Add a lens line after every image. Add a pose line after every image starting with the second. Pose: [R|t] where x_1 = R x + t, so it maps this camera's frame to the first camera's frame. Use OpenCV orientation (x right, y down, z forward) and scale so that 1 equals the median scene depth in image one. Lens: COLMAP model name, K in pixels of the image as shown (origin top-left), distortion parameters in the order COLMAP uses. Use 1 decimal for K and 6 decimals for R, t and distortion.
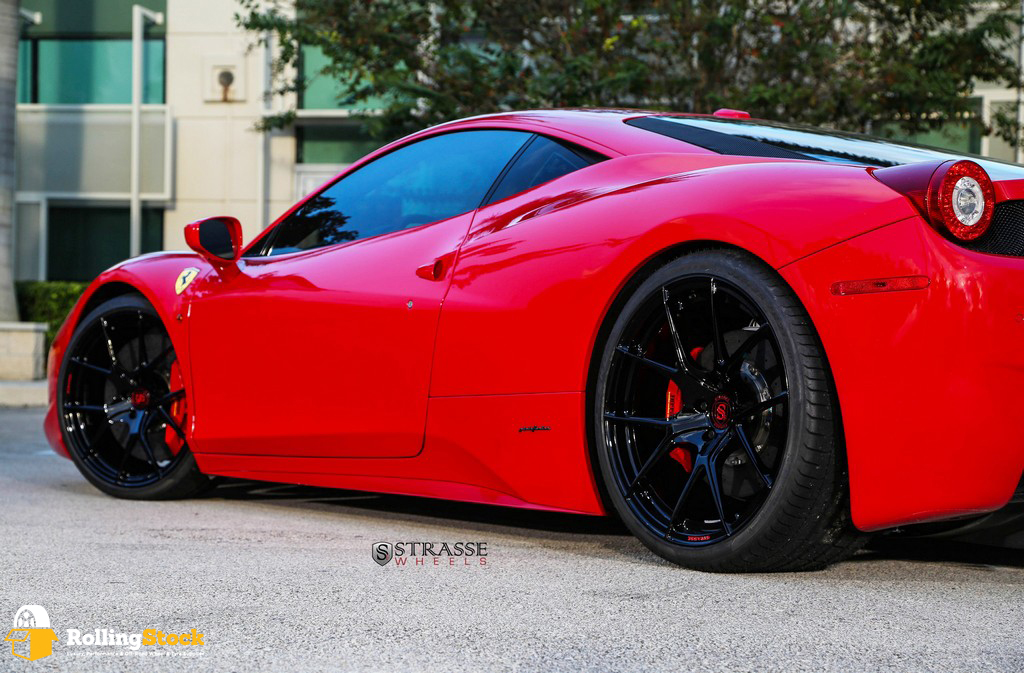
lens RADIAL K [[2037.7, 0, 514.3], [0, 2037.7, 334.3], [0, 0, 1]] dist [0.347900, 0.000000]
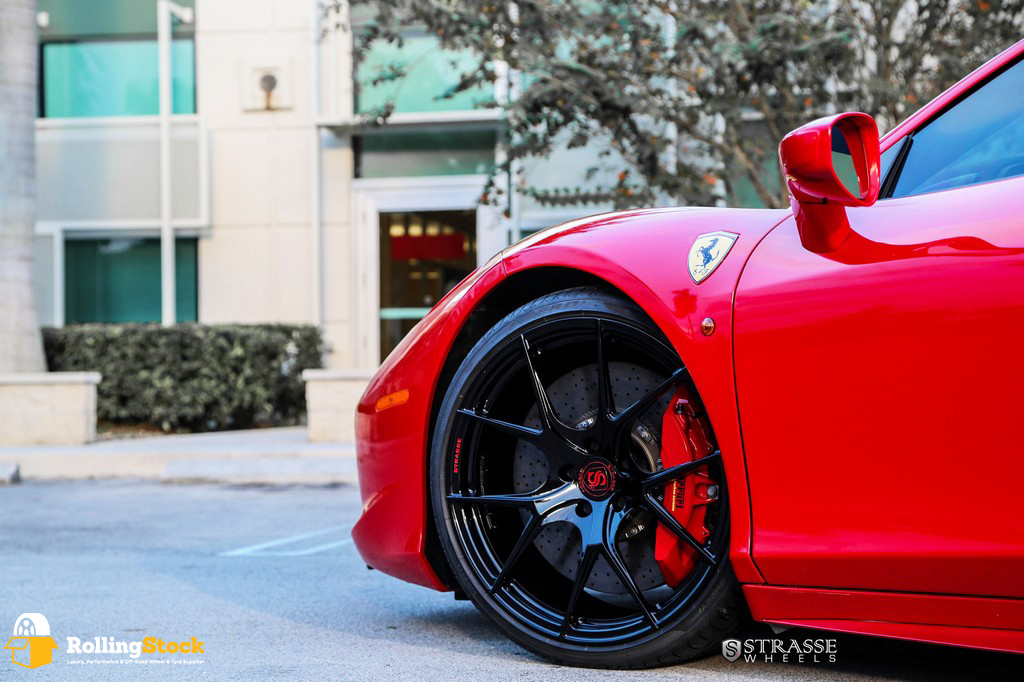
lens RADIAL K [[2076.1, 0, 513.3], [0, 2076.1, 345.7], [0, 0, 1]] dist [0.320245, 0.000000]
pose [[0.999253, -0.028904, 0.025633, -0.073889], [0.029304, 0.999452, -0.015395, 0.001225], [-0.025174, 0.016135, 0.999553, 0.153158]]
